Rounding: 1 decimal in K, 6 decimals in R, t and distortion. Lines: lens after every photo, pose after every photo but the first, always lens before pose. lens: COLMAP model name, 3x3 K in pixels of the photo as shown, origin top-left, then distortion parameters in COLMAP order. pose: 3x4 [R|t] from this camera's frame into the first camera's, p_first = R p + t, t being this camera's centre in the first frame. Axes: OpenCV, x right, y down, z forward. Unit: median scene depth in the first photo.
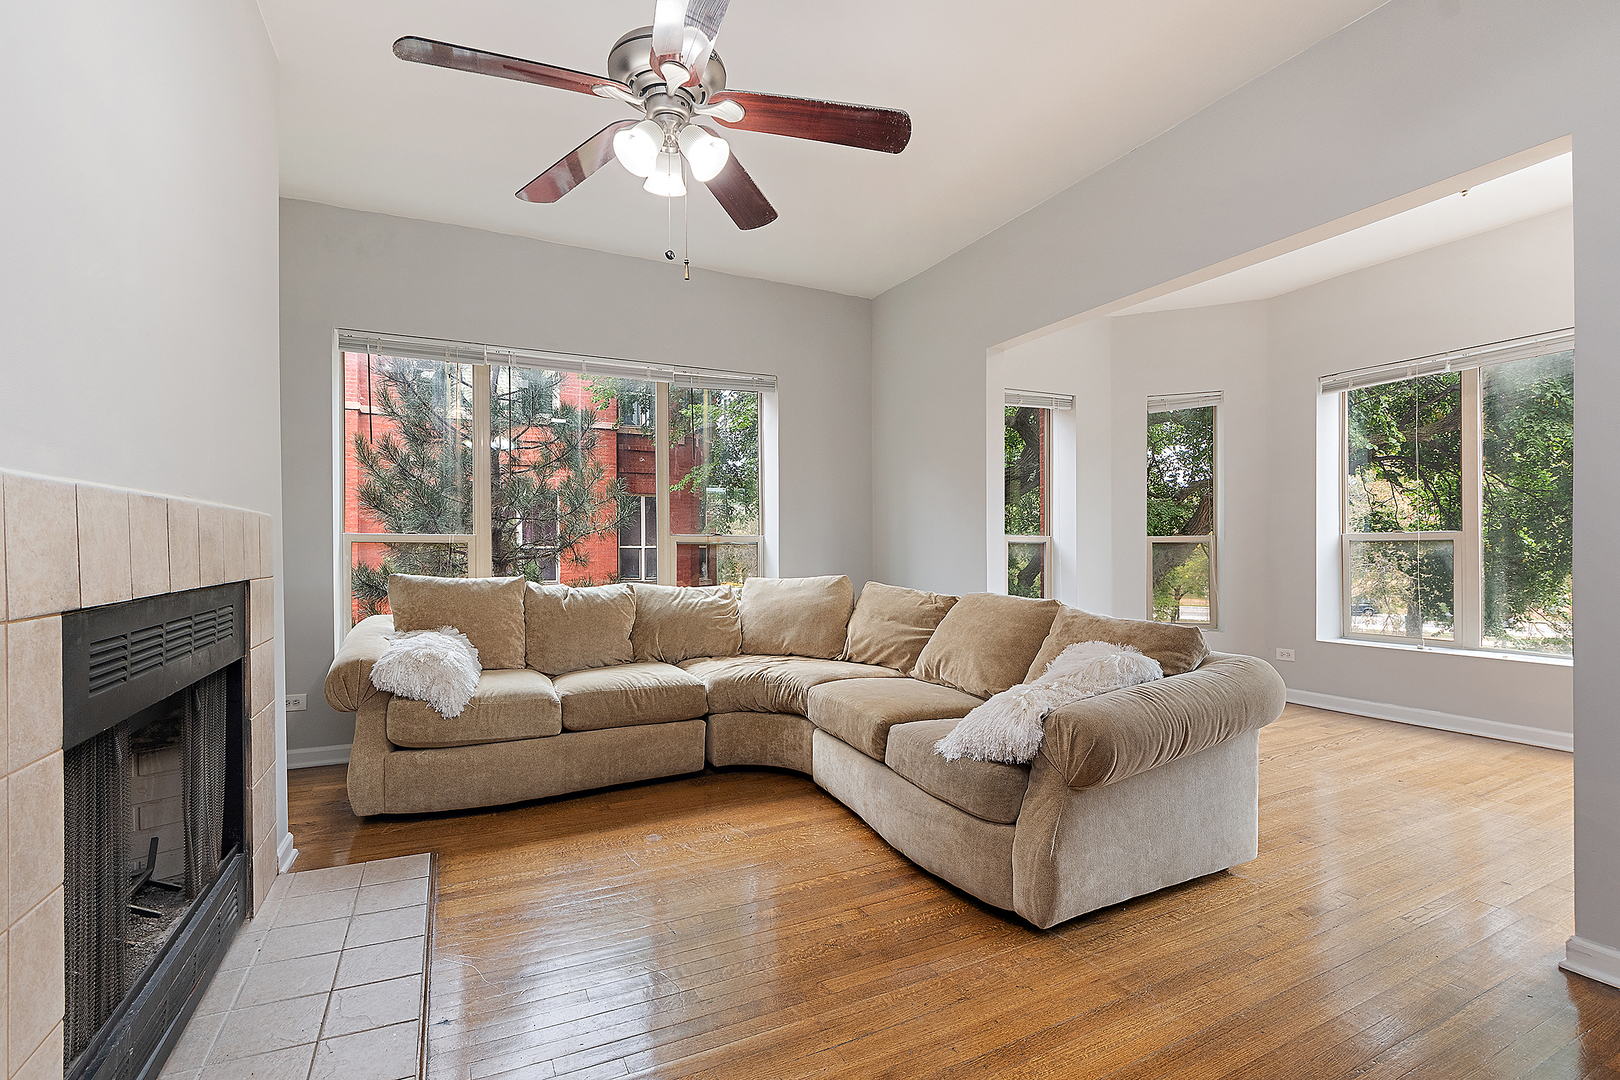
lens RADIAL K [[737.8, 0, 802.6], [0, 737.8, 547.2], [0, 0, 1]] dist [-0.002480, -0.000872]
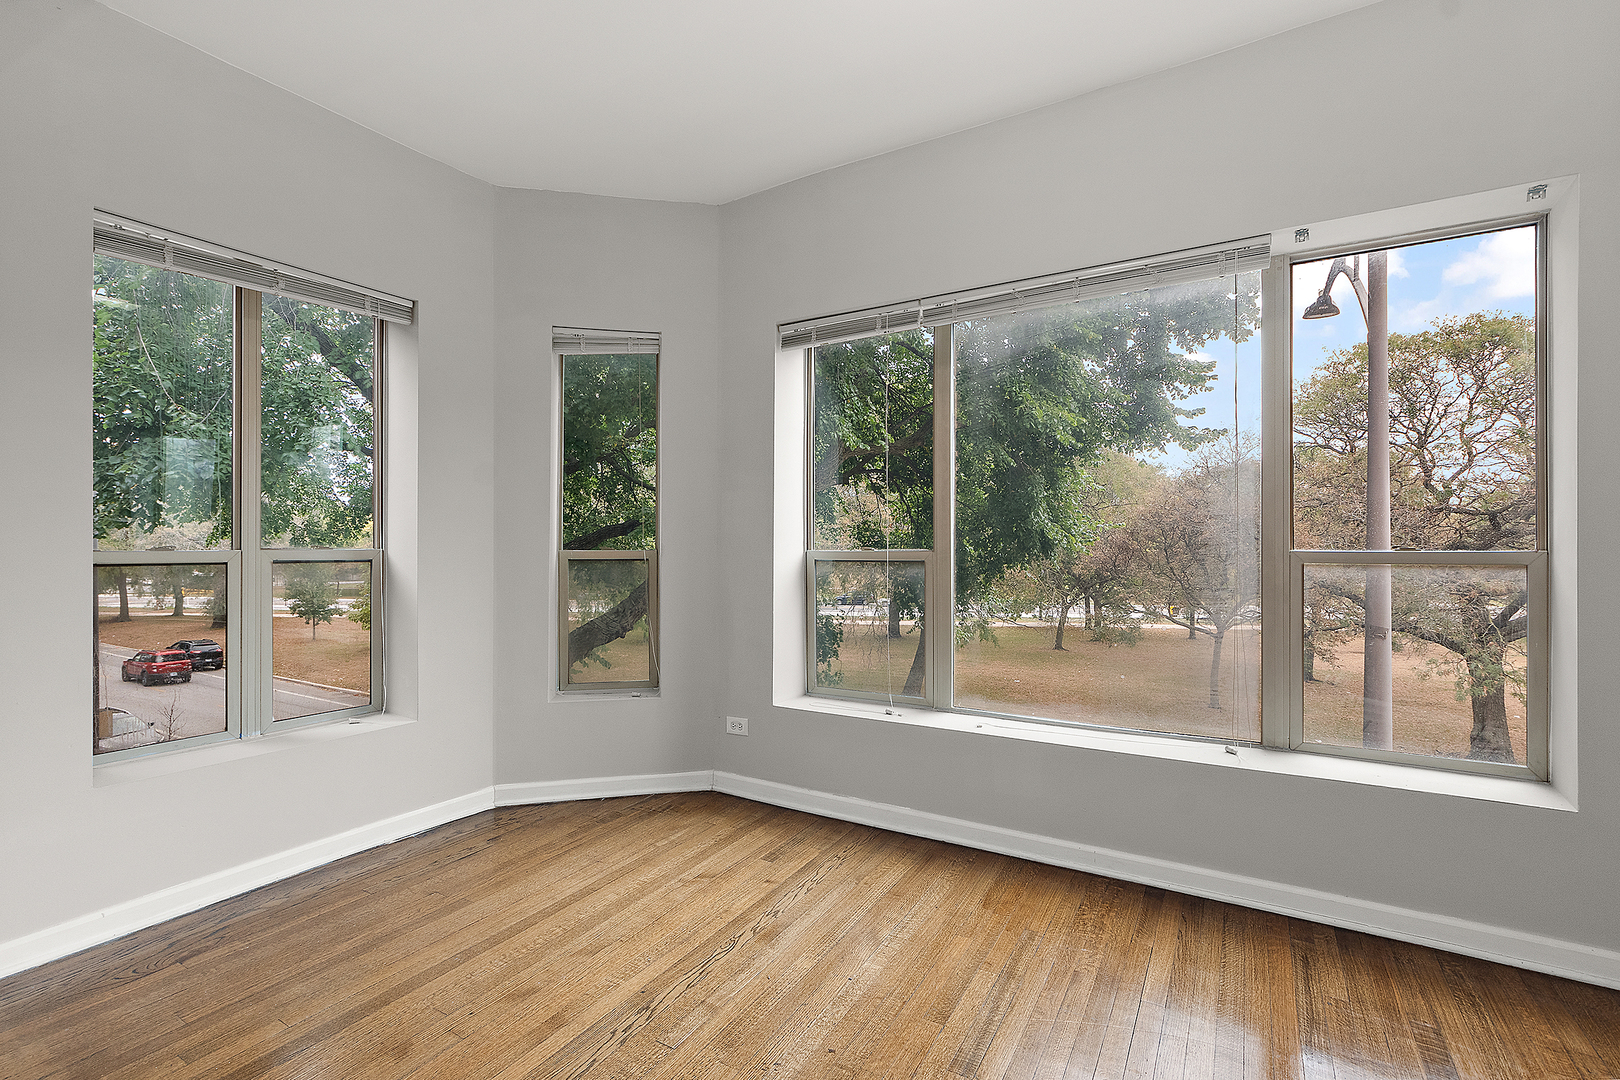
lens RADIAL K [[737.8, 0, 802.6], [0, 737.8, 547.2], [0, 0, 1]] dist [-0.002480, -0.000872]
pose [[0.843040, 0.004640, 0.537831, 0.140830], [-0.004446, 0.999989, -0.001658, -0.007998], [-0.537833, -0.000993, 0.843051, 0.162828]]
